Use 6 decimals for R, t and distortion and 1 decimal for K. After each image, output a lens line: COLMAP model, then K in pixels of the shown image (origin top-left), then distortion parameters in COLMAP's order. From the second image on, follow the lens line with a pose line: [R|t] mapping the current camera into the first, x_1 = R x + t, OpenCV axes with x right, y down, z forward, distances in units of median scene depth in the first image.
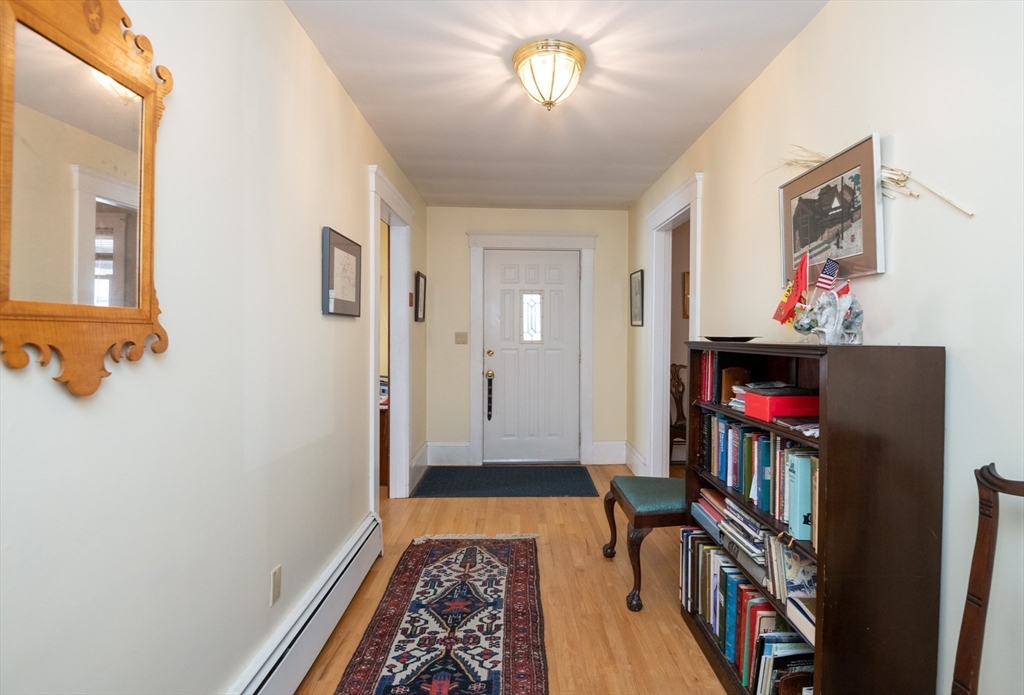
lens RADIAL K [[486.0, 0, 539.1], [0, 486.0, 336.2], [0, 0, 1]] dist [-0.014551, -0.006220]
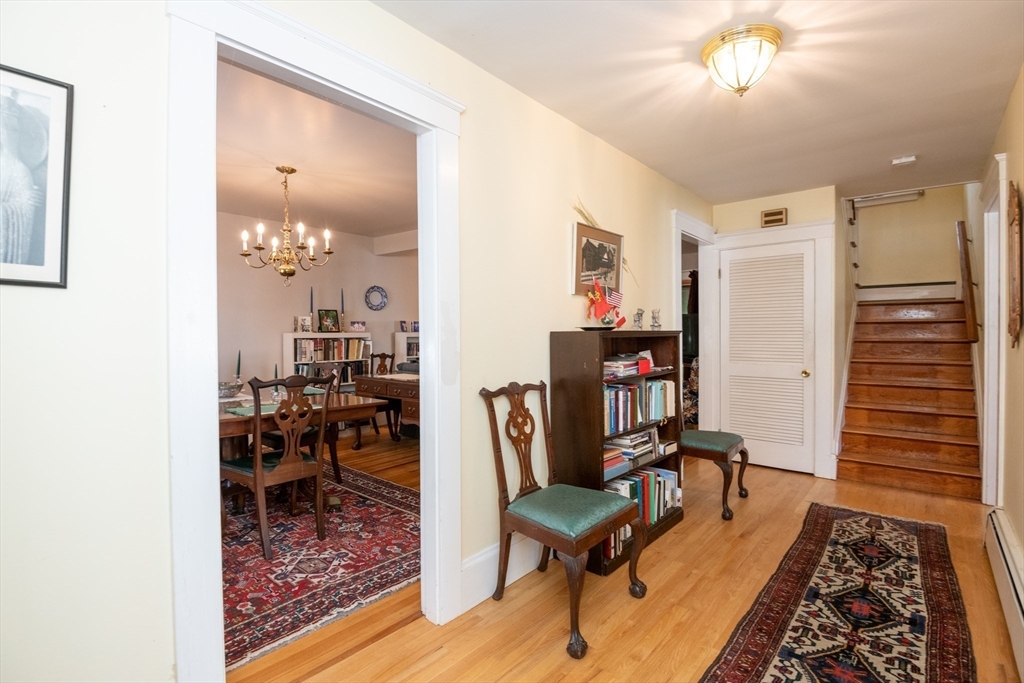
lens RADIAL K [[482.6, 0, 519.2], [0, 482.6, 339.0], [0, 0, 1]] dist [-0.010963, -0.006427]
pose [[-0.726889, -0.009315, 0.686691, -0.305686], [0.003184, 0.999852, 0.016934, 0.007593], [-0.686747, 0.014496, -0.726752, 1.889286]]
